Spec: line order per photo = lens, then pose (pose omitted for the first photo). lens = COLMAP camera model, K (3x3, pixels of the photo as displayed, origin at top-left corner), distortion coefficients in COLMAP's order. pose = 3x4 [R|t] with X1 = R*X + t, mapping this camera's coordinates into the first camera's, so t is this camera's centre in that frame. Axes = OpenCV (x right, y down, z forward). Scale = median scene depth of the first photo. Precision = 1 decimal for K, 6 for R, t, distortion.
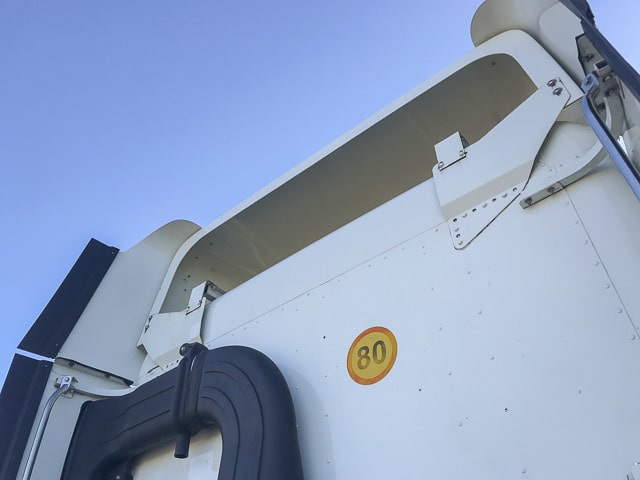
lens RADIAL K [[549.5, 0, 320.0], [0, 549.5, 240.0], [0, 0, 1]] dist [-0.019060, 0.010288]
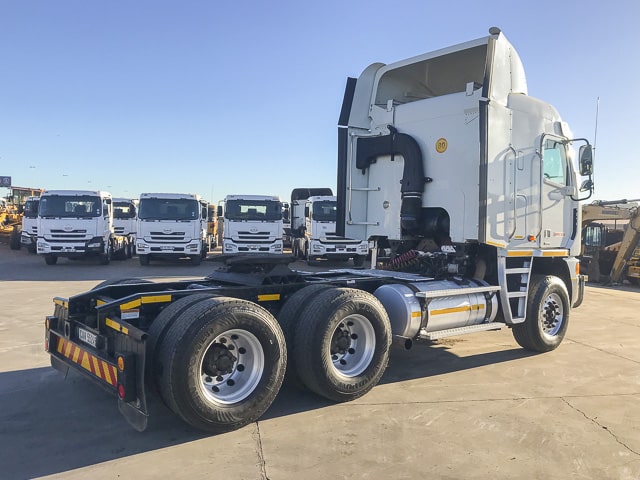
lens RADIAL K [[549.5, 0, 320.0], [0, 549.5, 240.0], [0, 0, 1]] dist [-0.019060, 0.010288]
pose [[0.978116, 0.058655, -0.199621, 0.044474], [0.084525, 0.764677, 0.638847, -1.371303], [0.190117, -0.641739, 0.742985, -1.893974]]
